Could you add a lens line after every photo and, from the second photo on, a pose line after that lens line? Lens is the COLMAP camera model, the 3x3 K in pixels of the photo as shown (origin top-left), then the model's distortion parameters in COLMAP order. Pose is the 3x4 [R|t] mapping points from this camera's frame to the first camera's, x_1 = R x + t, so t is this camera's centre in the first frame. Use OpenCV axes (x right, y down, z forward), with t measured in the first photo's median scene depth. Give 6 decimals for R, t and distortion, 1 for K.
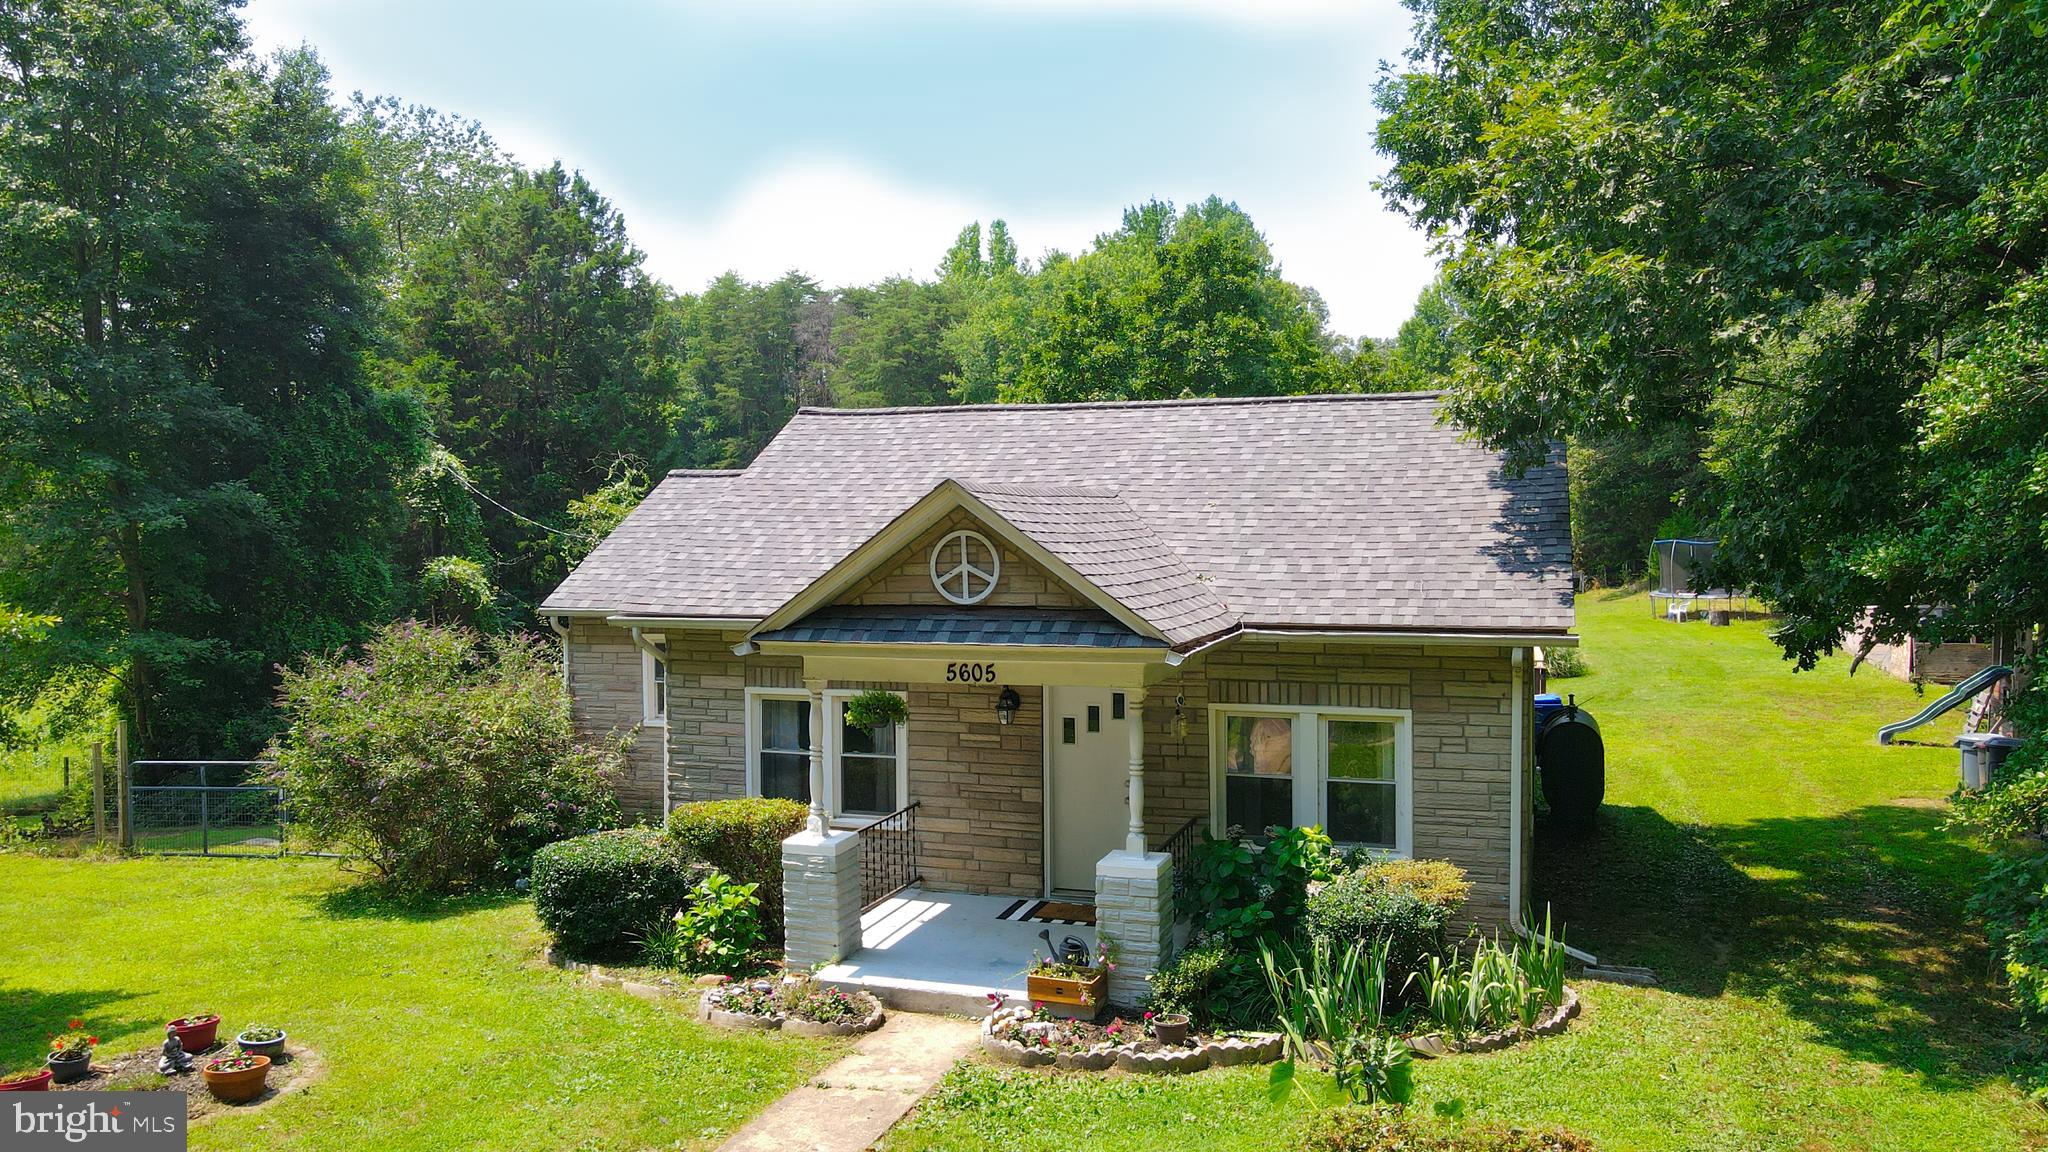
lens RADIAL K [[1507.8, 0, 1024.8], [0, 1507.8, 569.4], [0, 0, 1]] dist [-0.006033, 0.032009]
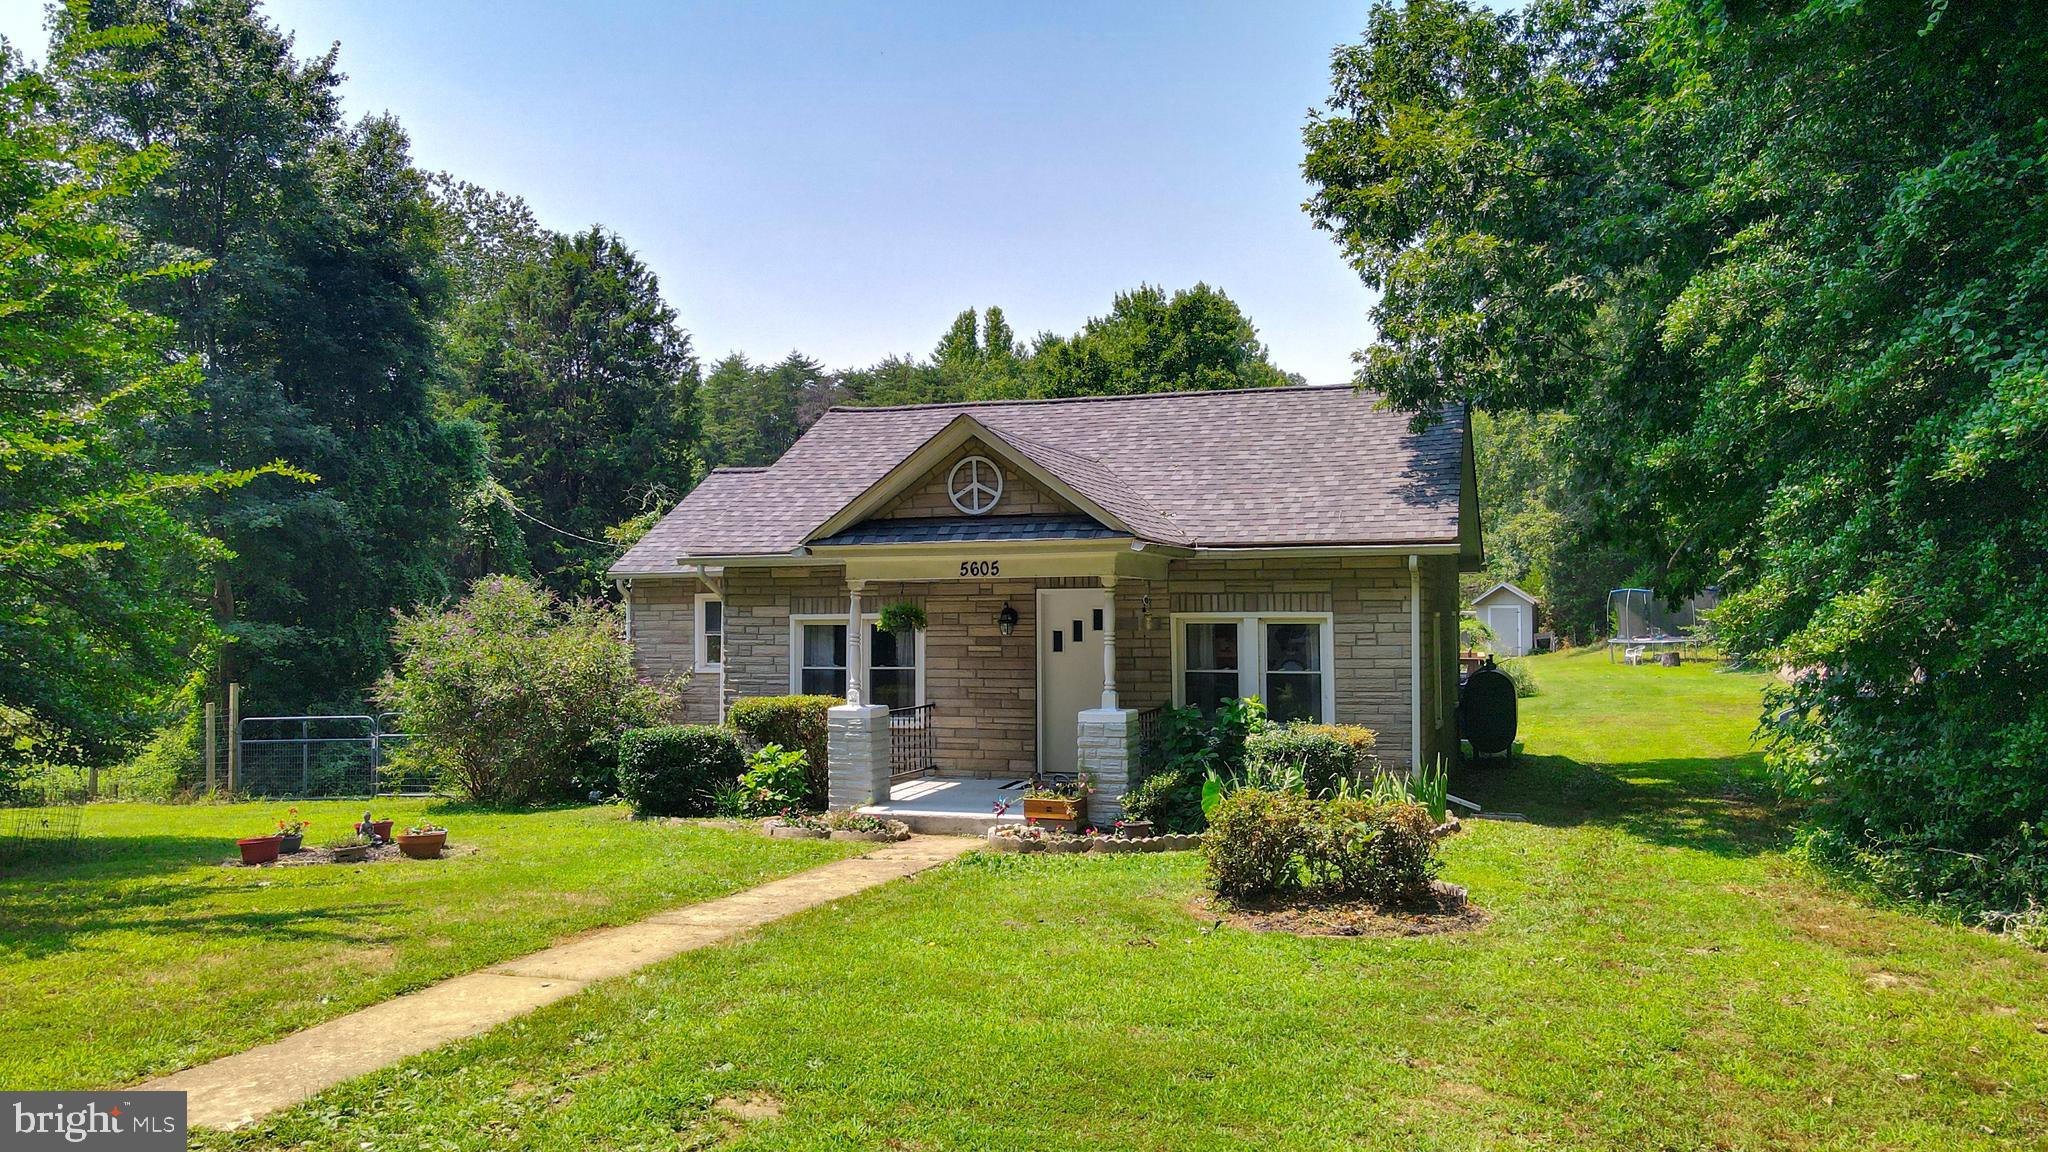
lens RADIAL K [[1507.8, 0, 1020.7], [0, 1507.8, 570.8], [0, 0, 1]] dist [-0.006033, 0.032009]
pose [[0.999996, 0.002441, 0.001500, -0.002534], [-0.002342, 0.998025, -0.062767, 0.122187], [-0.001650, 0.062763, 0.998027, -0.215942]]
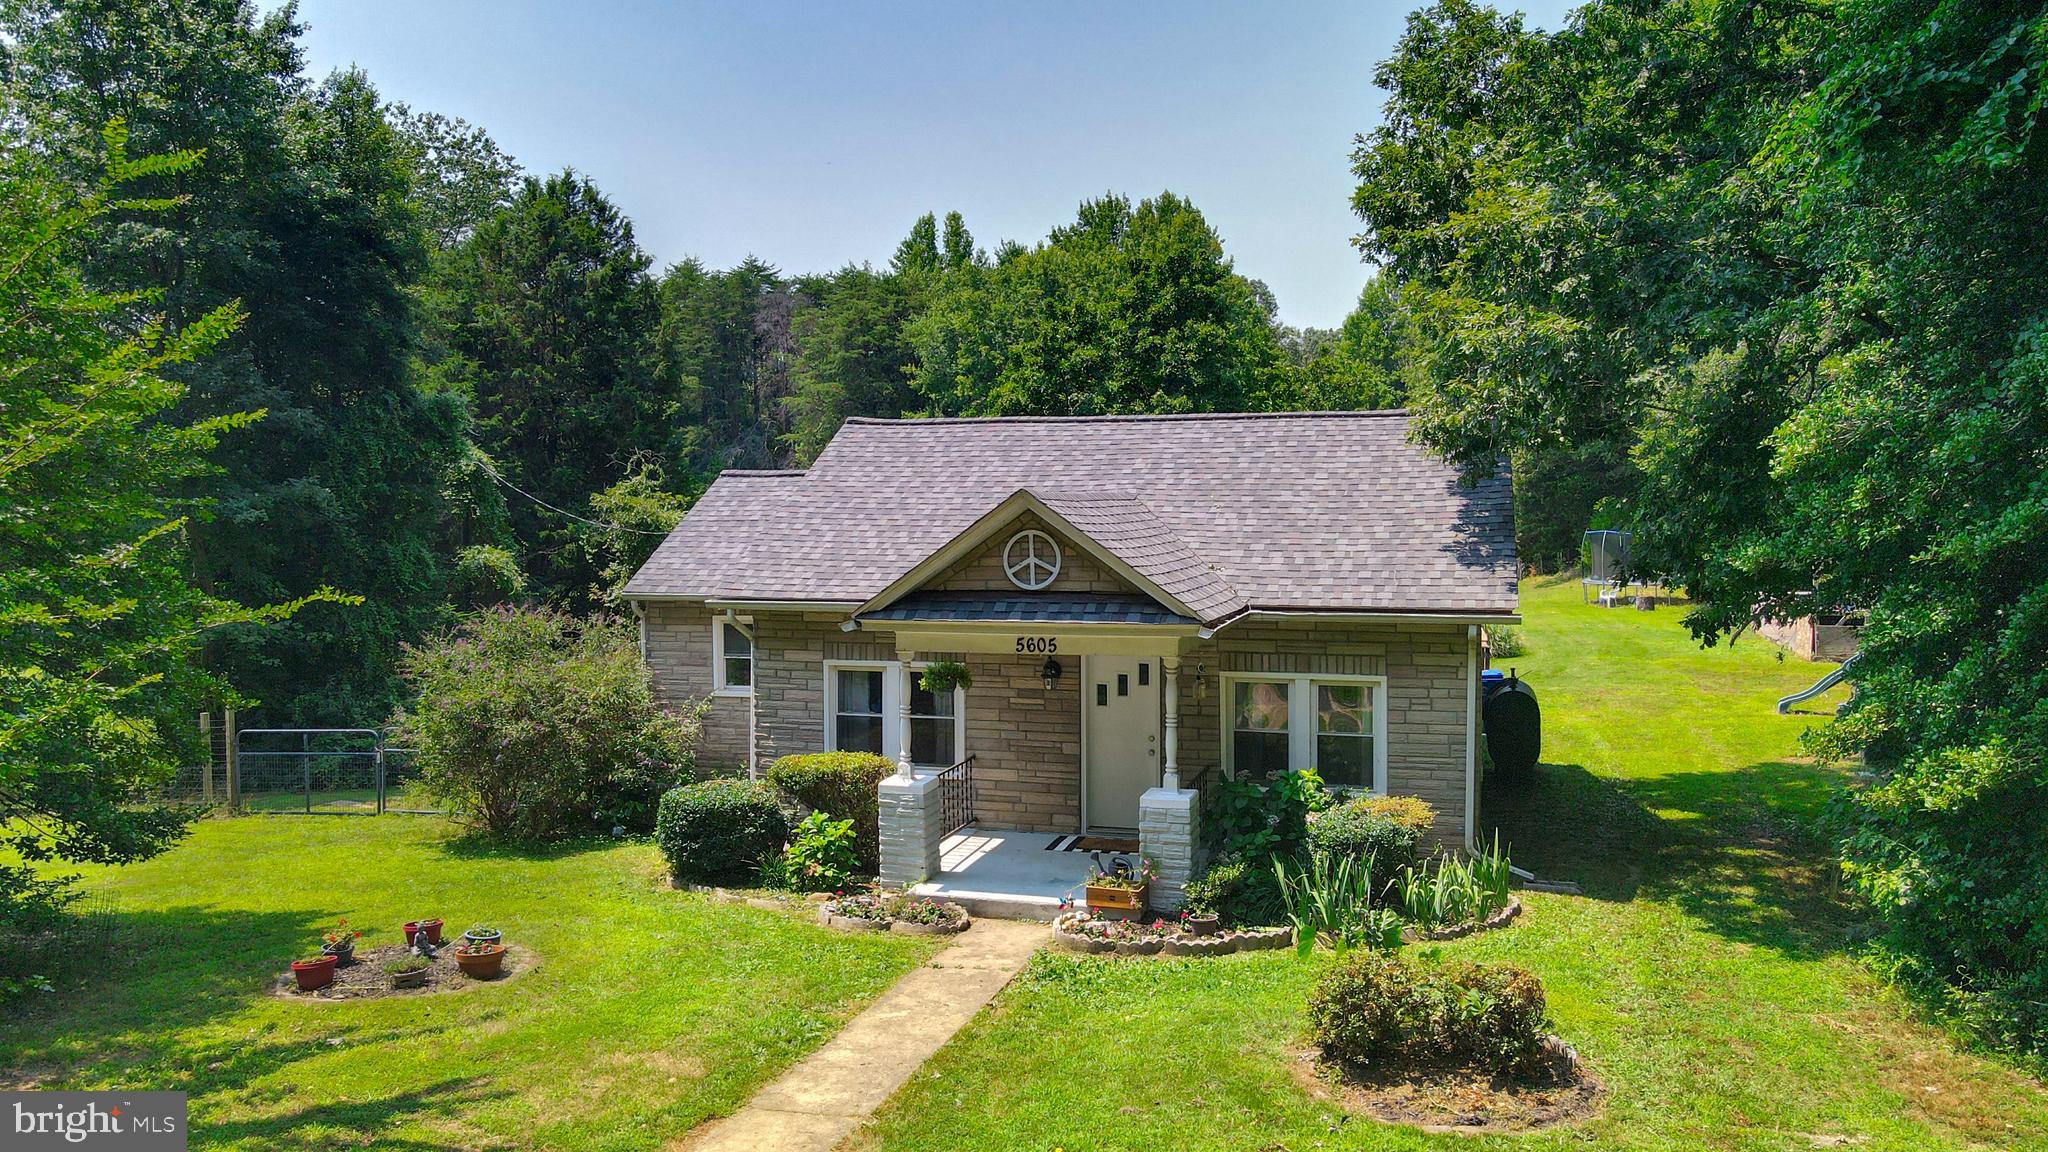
lens RADIAL K [[1507.8, 0, 1022.7], [0, 1507.8, 569.1], [0, 0, 1]] dist [-0.006033, 0.032009]
pose [[0.999328, 0.001358, 0.036630, -0.075287], [-0.001693, 0.999957, 0.009110, -0.004183], [-0.036616, -0.009166, 0.999287, -0.191299]]
